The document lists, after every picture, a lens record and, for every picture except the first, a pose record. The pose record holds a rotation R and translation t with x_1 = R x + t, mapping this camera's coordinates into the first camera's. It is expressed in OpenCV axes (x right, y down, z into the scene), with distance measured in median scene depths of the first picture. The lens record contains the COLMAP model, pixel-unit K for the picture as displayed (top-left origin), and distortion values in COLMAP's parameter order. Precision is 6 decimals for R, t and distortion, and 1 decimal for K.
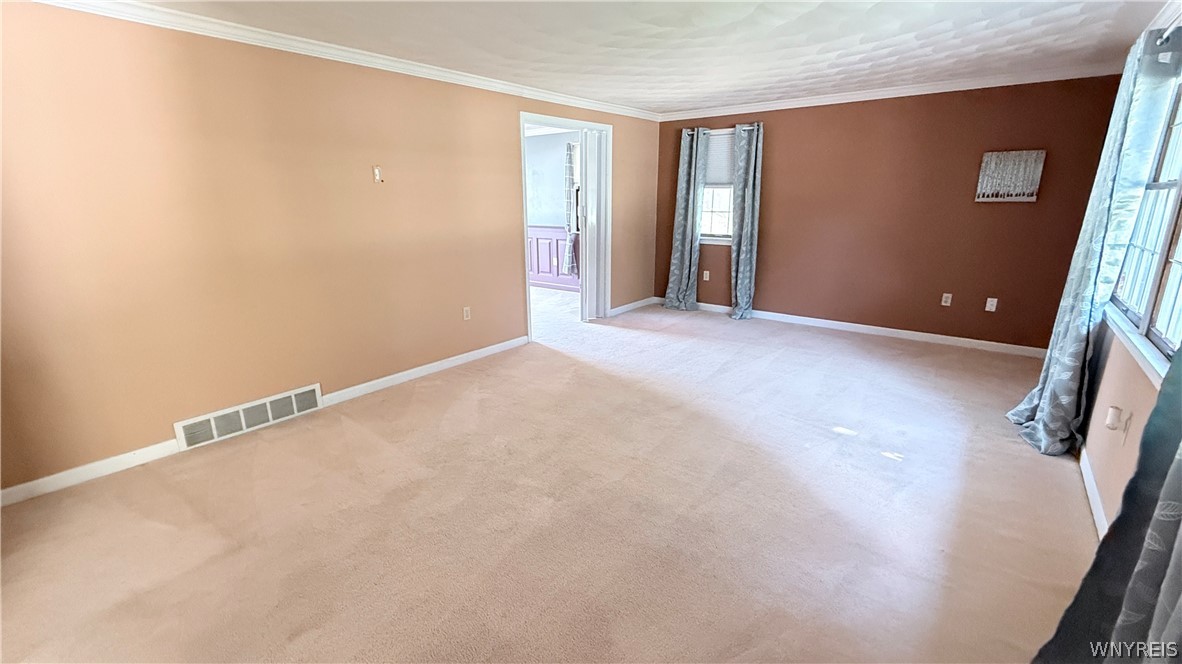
lens RADIAL K [[515.2, 0, 589.7], [0, 515.2, 335.2], [0, 0, 1]] dist [0.002836, 0.000094]
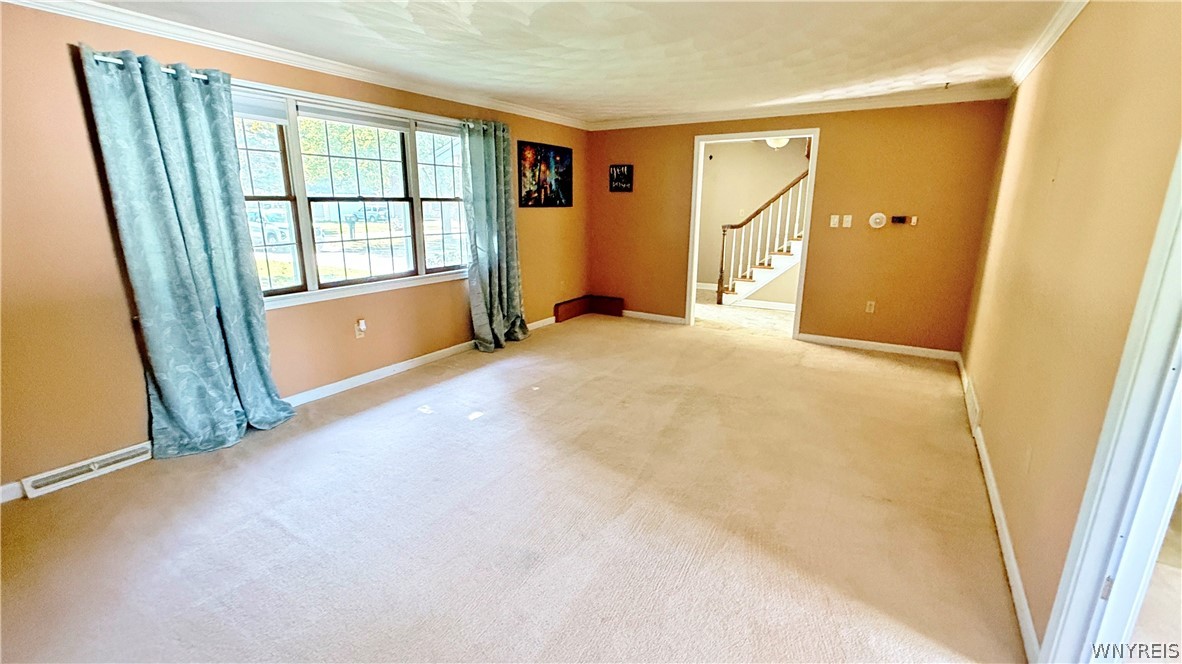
lens RADIAL K [[515.2, 0, 589.7], [0, 515.2, 335.2], [0, 0, 1]] dist [0.002836, 0.000094]
pose [[-0.994376, 0.030181, -0.101517, 0.179296], [-0.023712, 0.870757, 0.491142, -0.336996], [0.103220, 0.490787, -0.865144, 1.239500]]
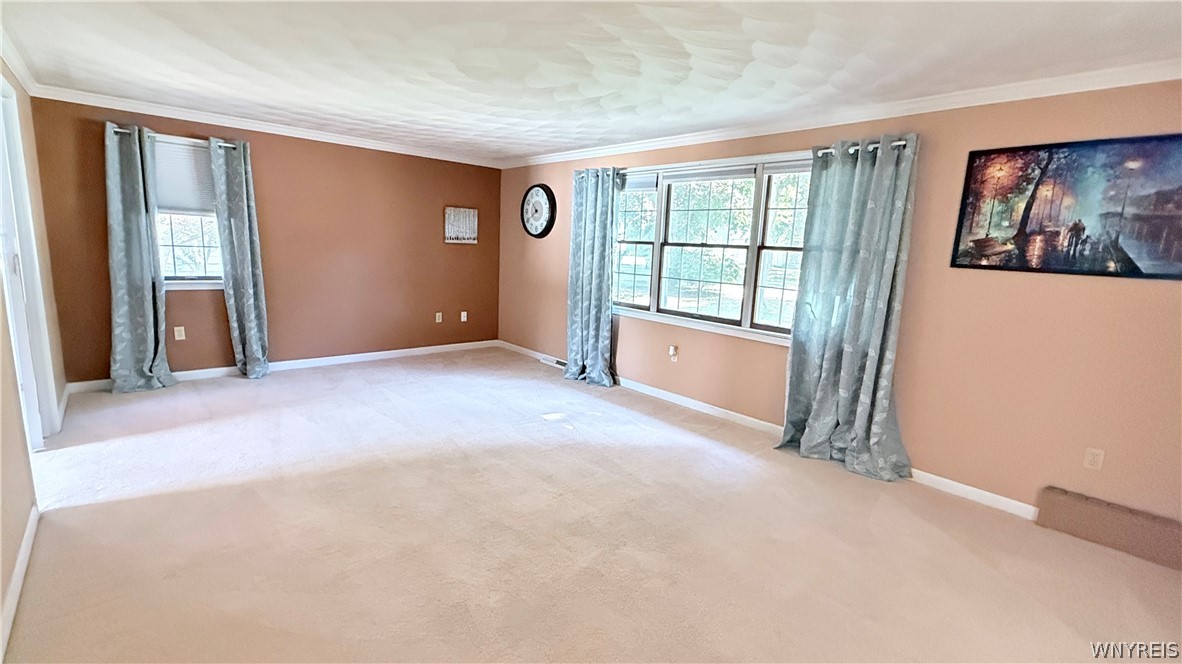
lens RADIAL K [[515.2, 0, 589.7], [0, 515.2, 335.2], [0, 0, 1]] dist [0.002836, 0.000094]
pose [[0.170591, -0.160704, 0.972149, -0.514469], [0.210354, 0.969805, 0.123404, -0.110557], [-0.962627, 0.183444, 0.199244, 0.412541]]
